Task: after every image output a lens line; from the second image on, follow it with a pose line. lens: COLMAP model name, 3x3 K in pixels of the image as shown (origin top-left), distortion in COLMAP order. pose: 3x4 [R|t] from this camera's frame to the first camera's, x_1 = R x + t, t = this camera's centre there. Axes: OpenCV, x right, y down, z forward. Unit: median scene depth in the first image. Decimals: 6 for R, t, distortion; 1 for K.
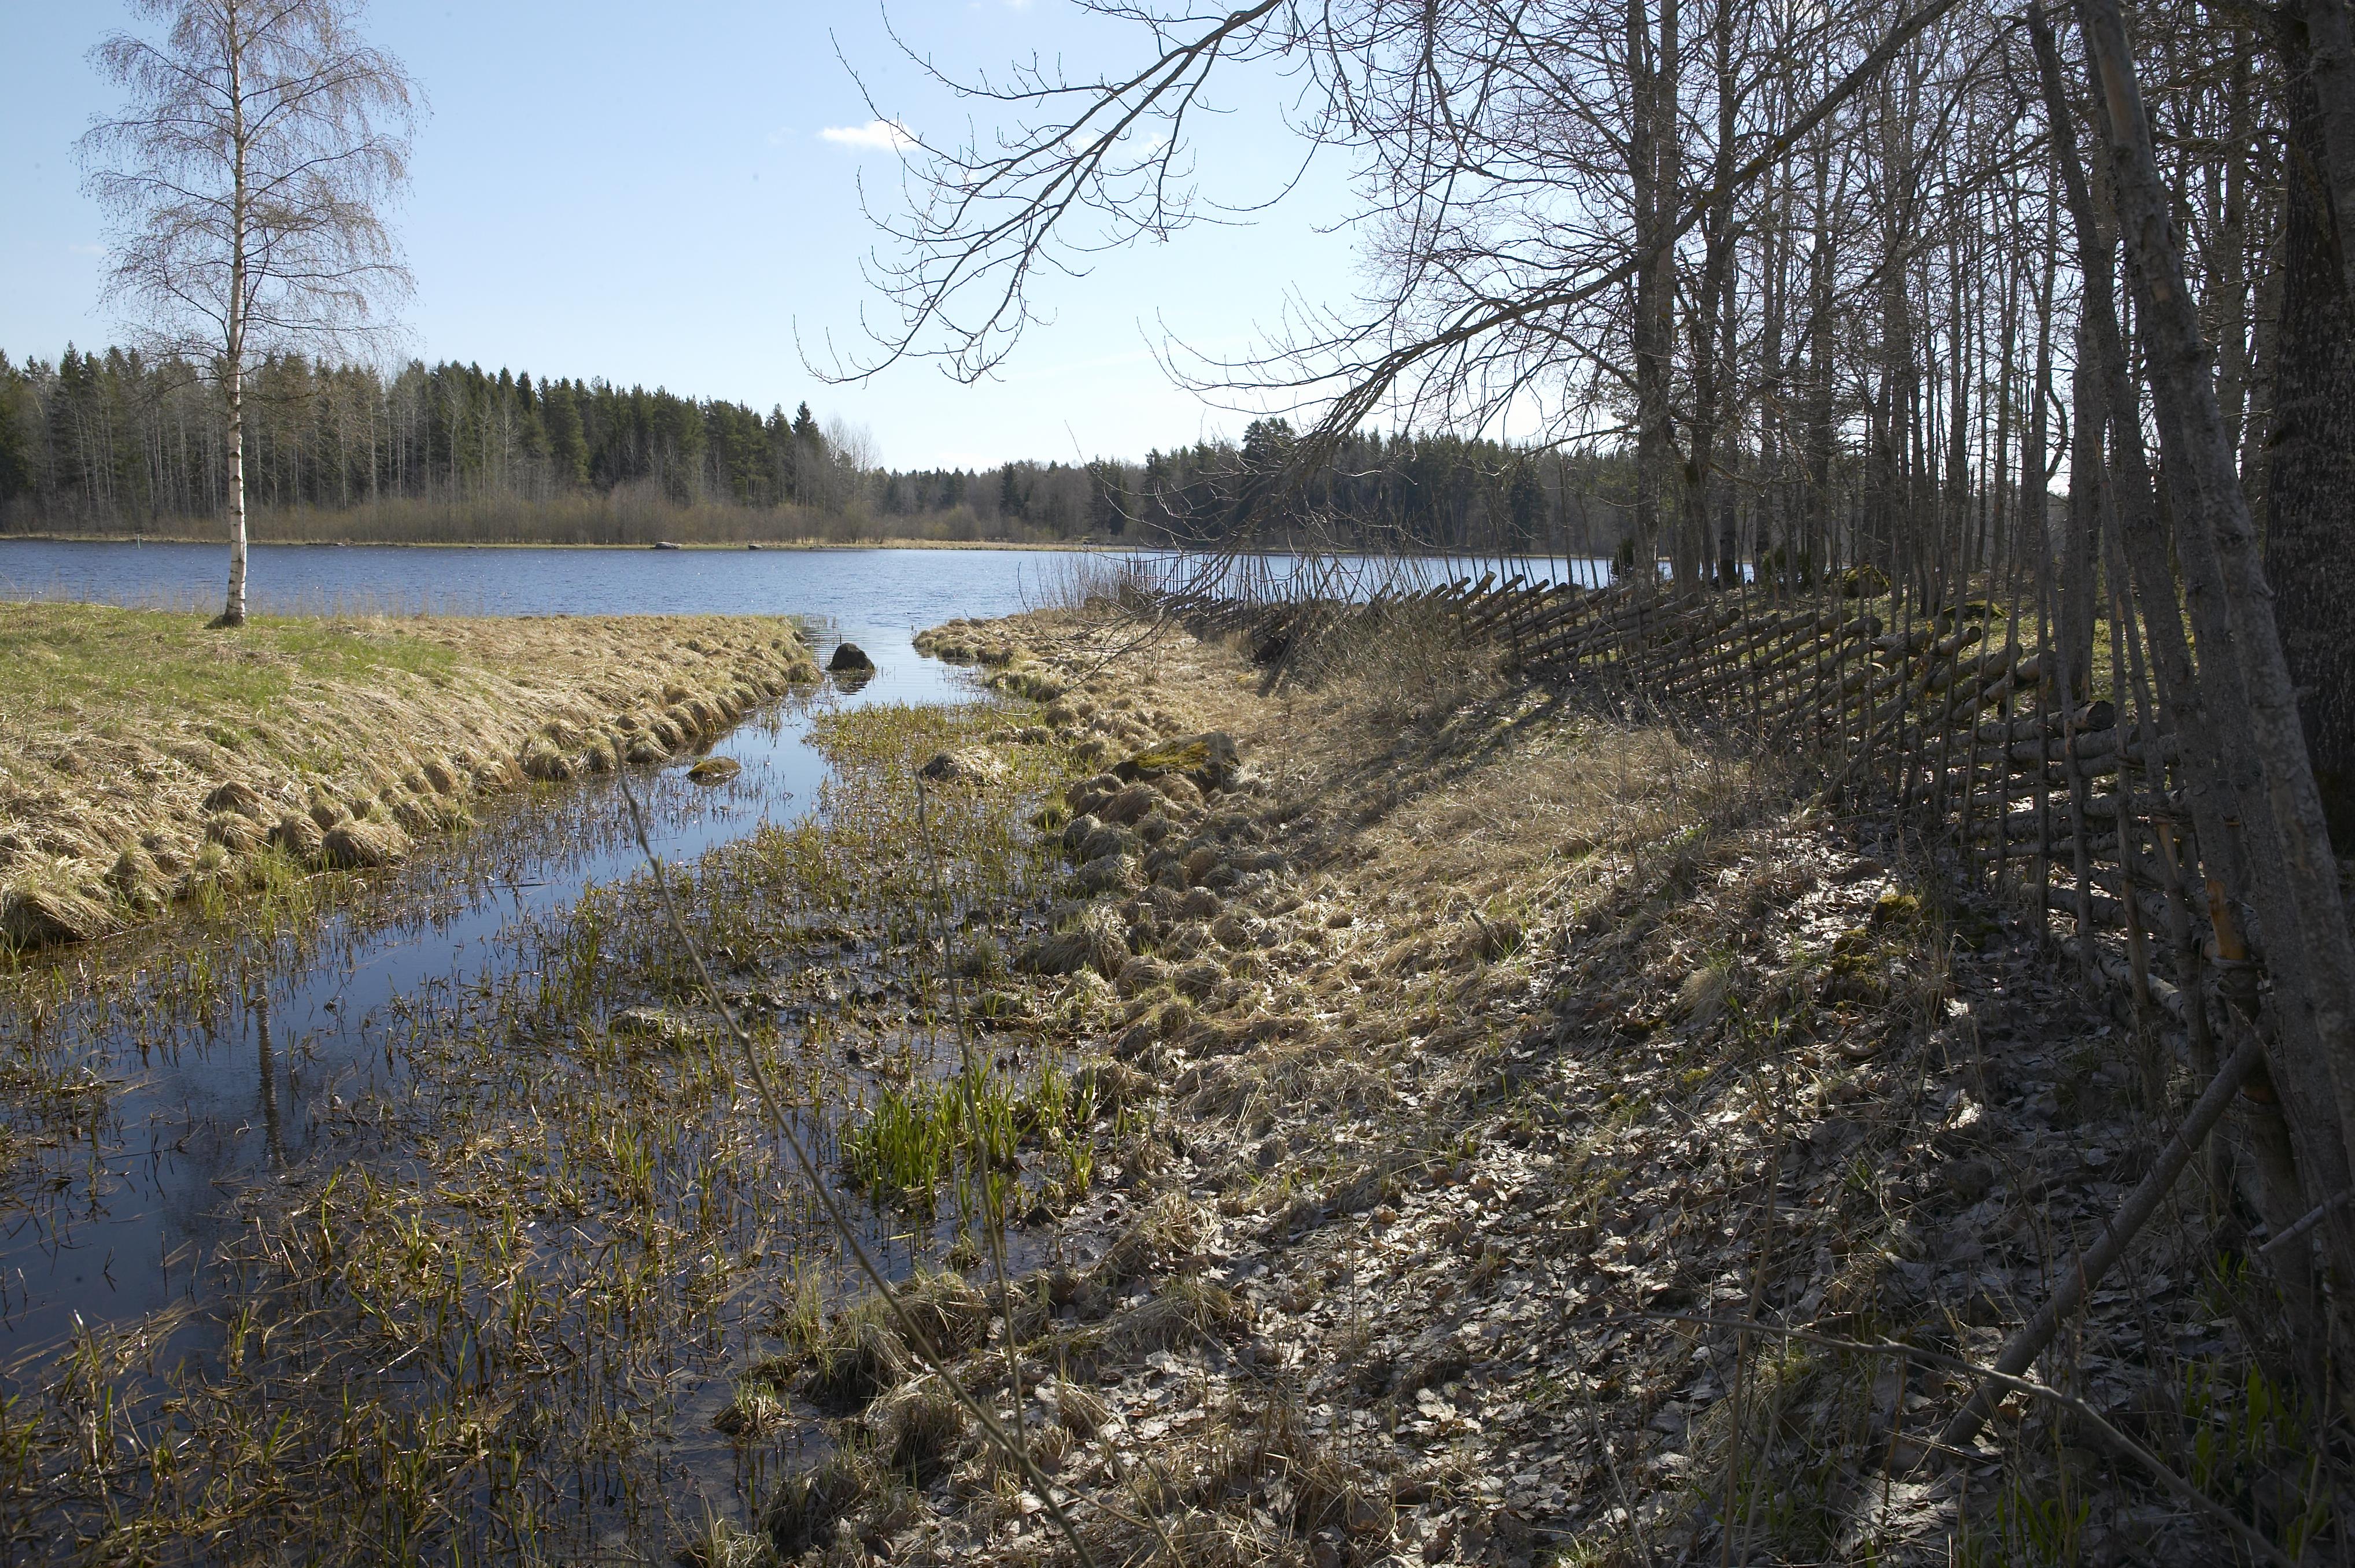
lens RADIAL K [[2039.0, 0, 1177.5], [0, 2039.0, 784.0], [0, 0, 1]] dist [-0.127048, 0.159028]
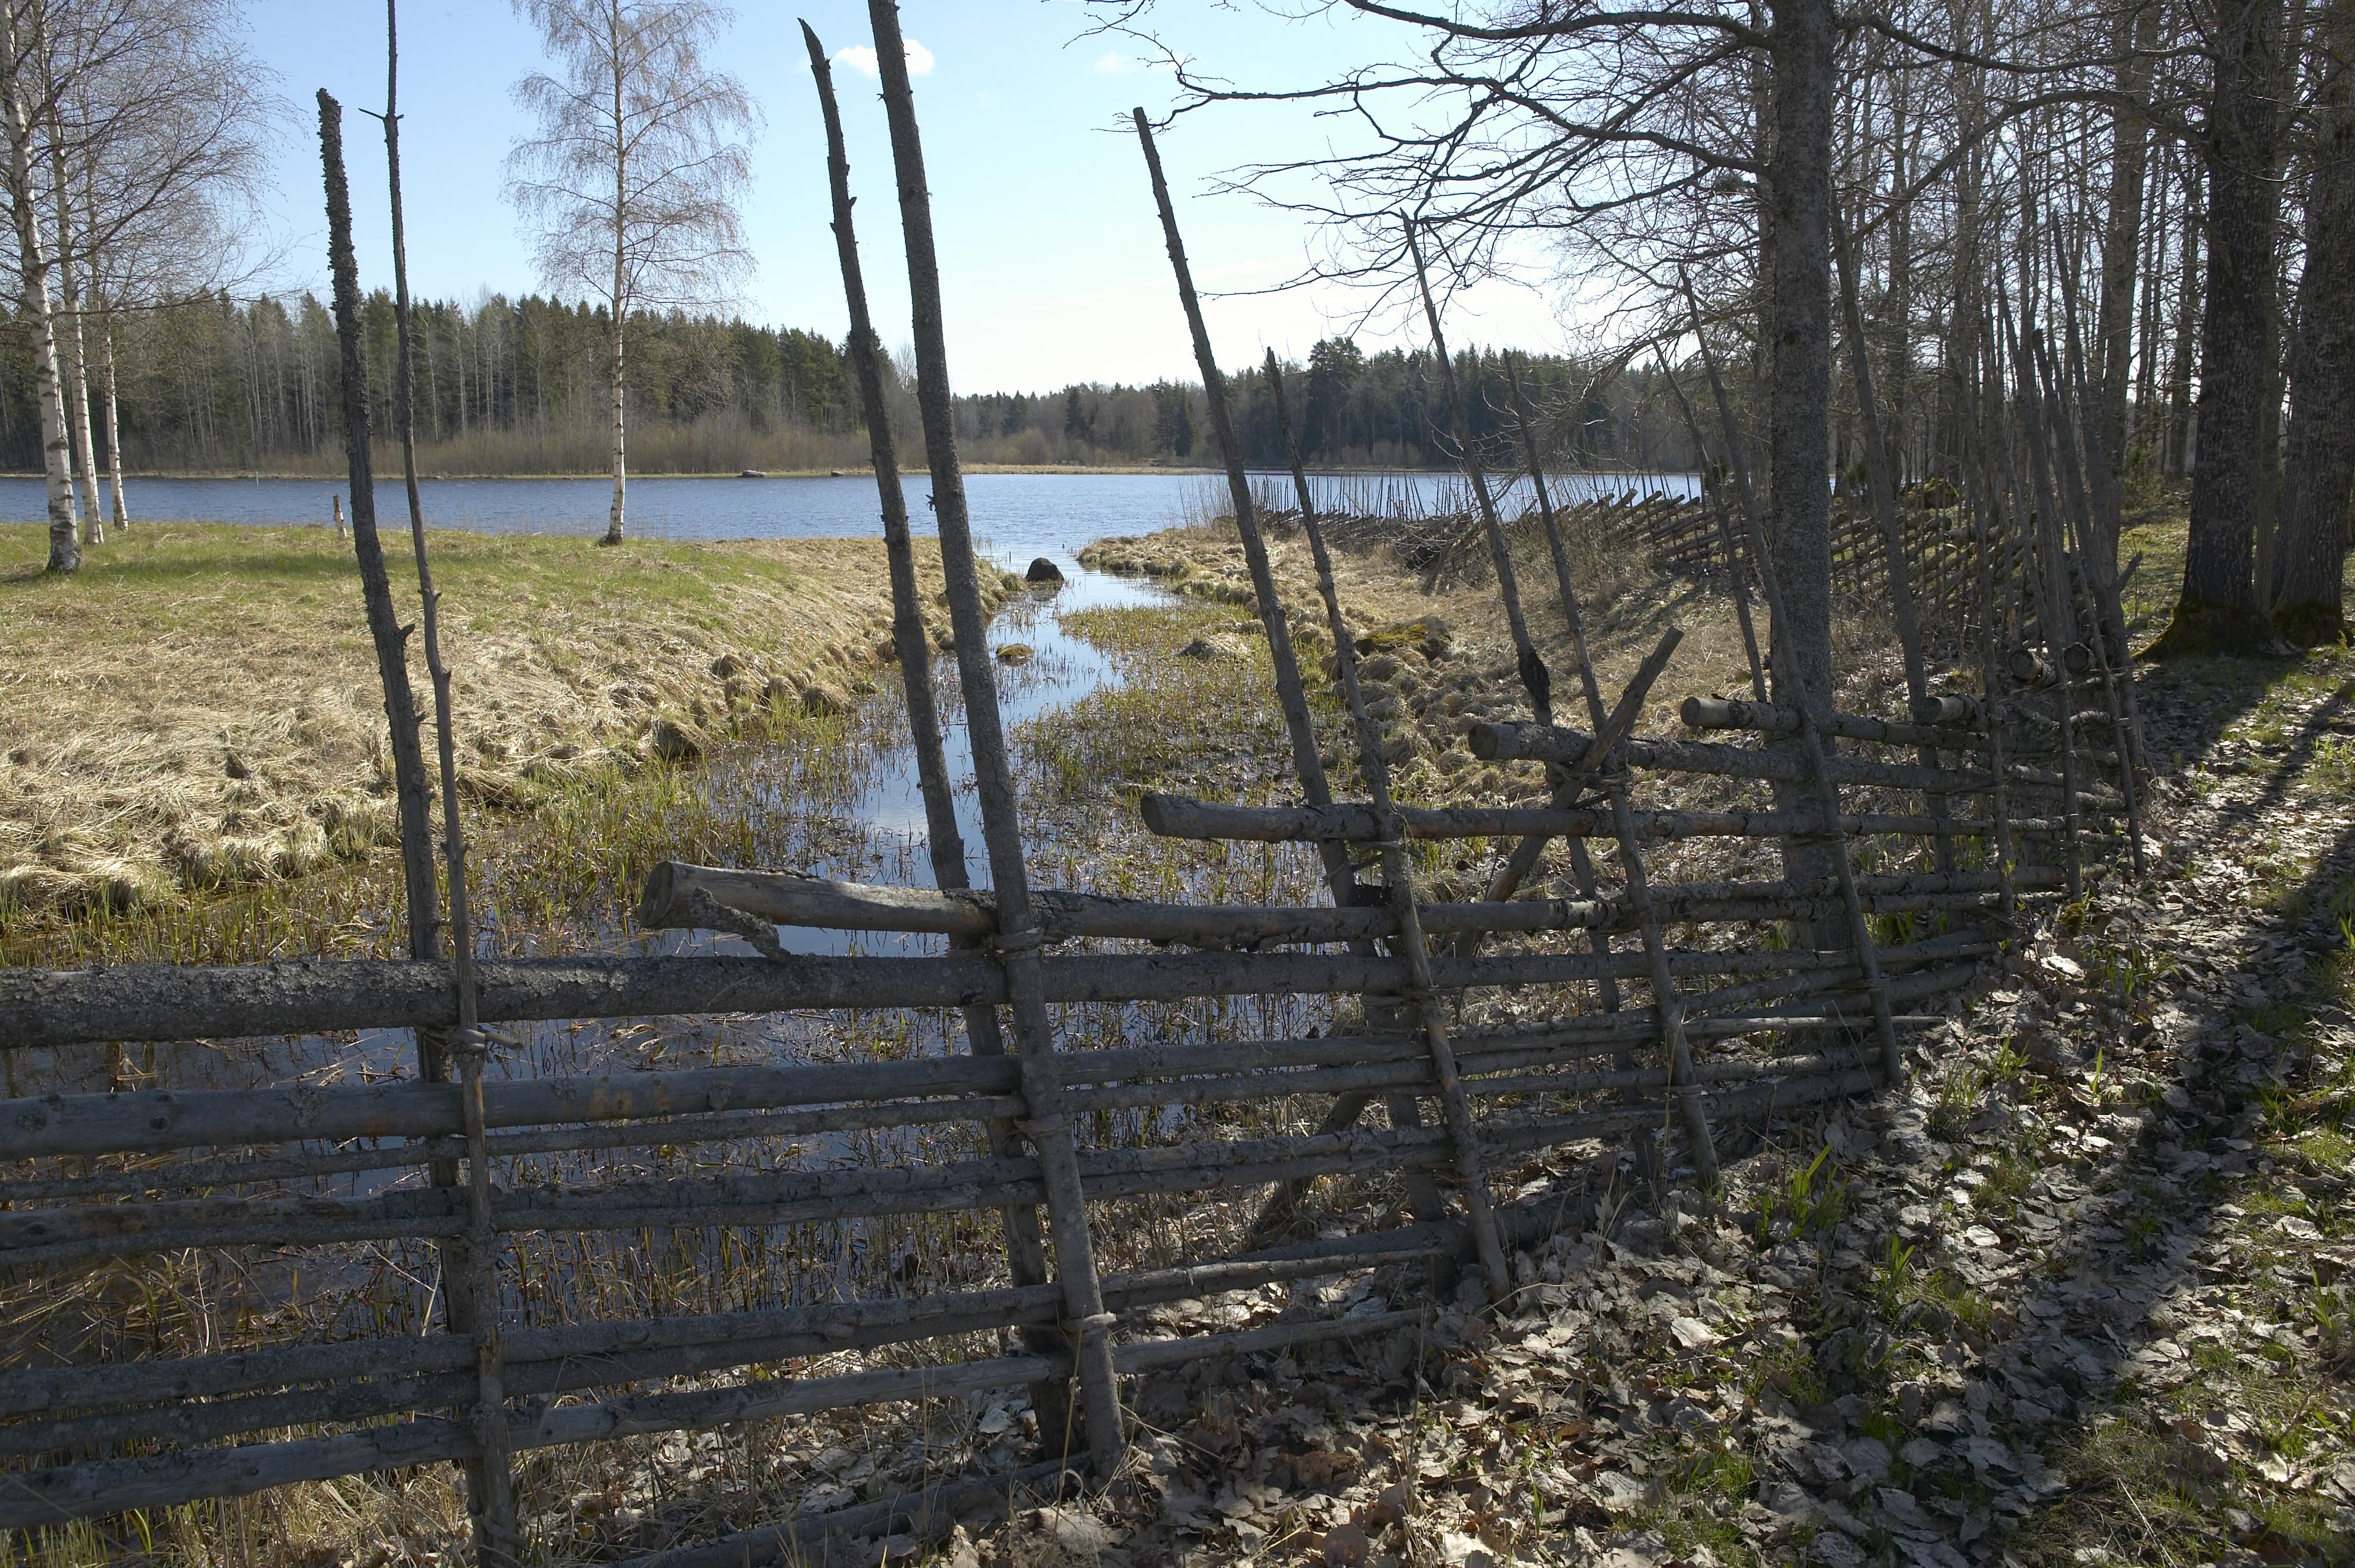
lens RADIAL K [[2039.0, 0, 1177.5], [0, 2039.0, 784.0], [0, 0, 1]] dist [-0.127048, 0.159028]
pose [[0.999432, -0.009232, -0.032413, -0.062852], [0.010463, 0.999223, 0.038001, 0.018840], [0.032037, -0.038319, 0.998752, -0.181761]]
